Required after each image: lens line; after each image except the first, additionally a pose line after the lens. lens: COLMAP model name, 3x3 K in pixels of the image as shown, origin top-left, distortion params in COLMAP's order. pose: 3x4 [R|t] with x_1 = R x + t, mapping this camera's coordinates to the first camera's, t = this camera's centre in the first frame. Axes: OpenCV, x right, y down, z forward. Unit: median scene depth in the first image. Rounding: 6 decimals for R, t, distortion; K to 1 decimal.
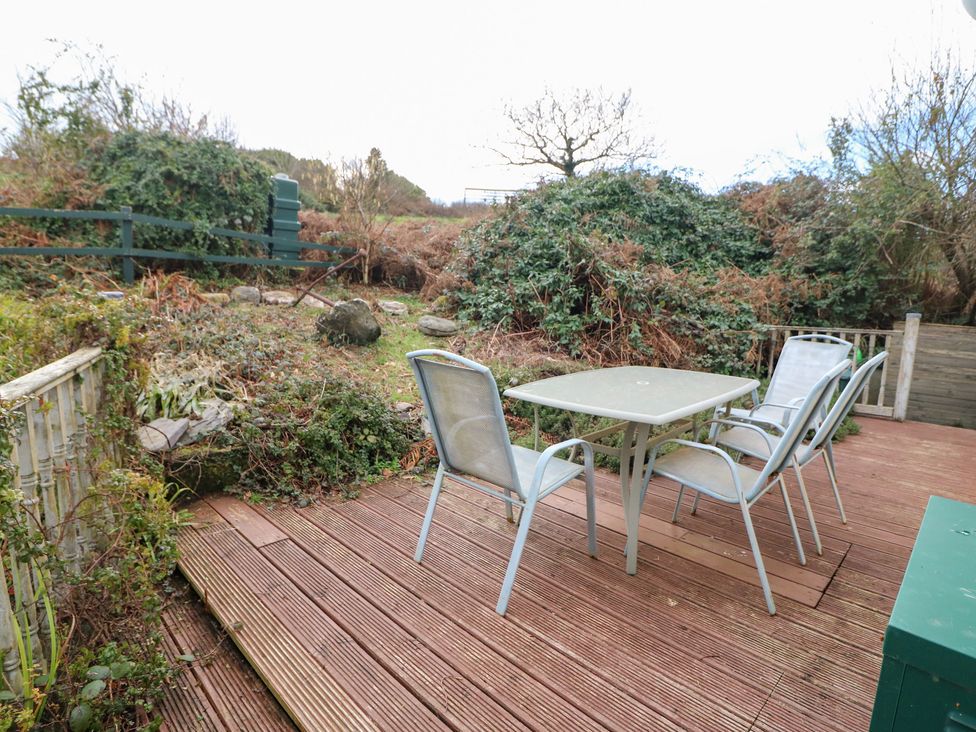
lens RADIAL K [[517.9, 0, 488.2], [0, 517.9, 352.5], [0, 0, 1]] dist [0.001750, -0.016802]
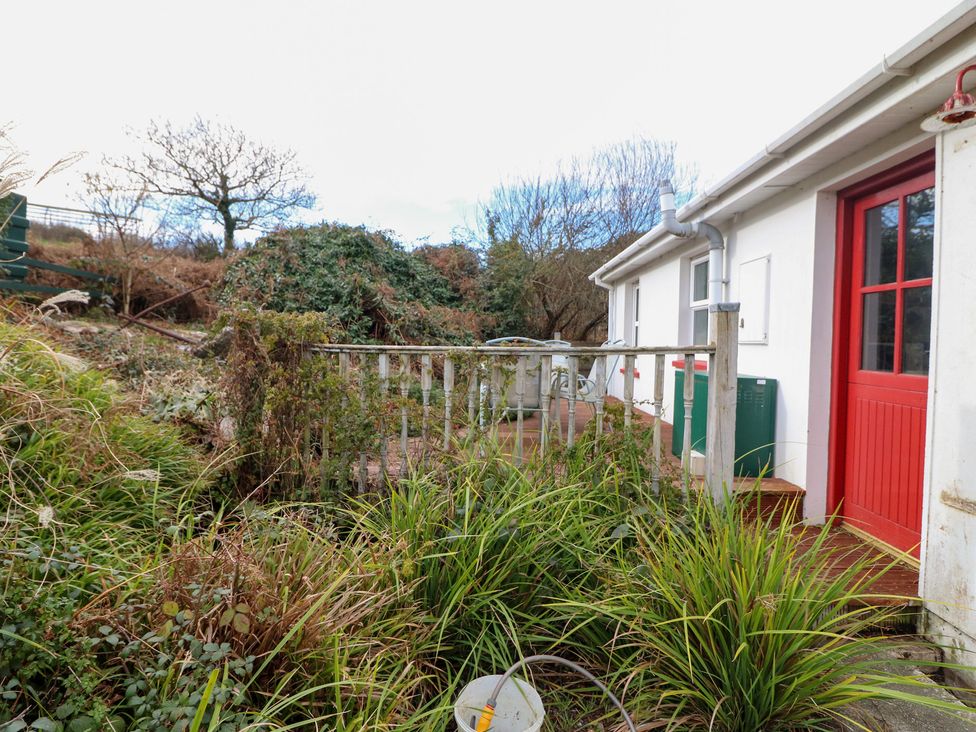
lens RADIAL K [[517.9, 0, 488.2], [0, 517.9, 352.5], [0, 0, 1]] dist [0.001750, -0.016802]
pose [[0.739778, -0.036946, 0.671836, -0.419949], [0.088851, 0.995111, -0.043113, 0.035910], [-0.666958, 0.091588, 0.739445, -0.126308]]
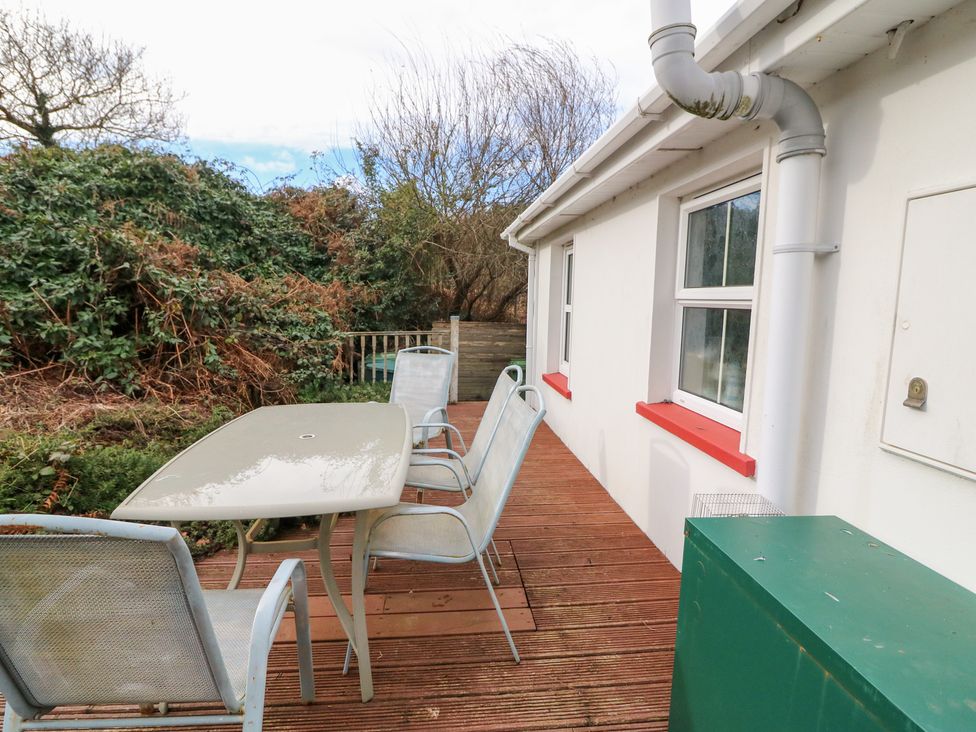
lens RADIAL K [[504.7, 0, 491.0], [0, 504.7, 351.8], [0, 0, 1]] dist [0.000461, -0.015199]
pose [[0.639598, -0.101092, 0.762033, -0.038423], [0.095079, 0.994107, 0.052077, -0.033377], [-0.762807, 0.039145, 0.645441, 0.111883]]
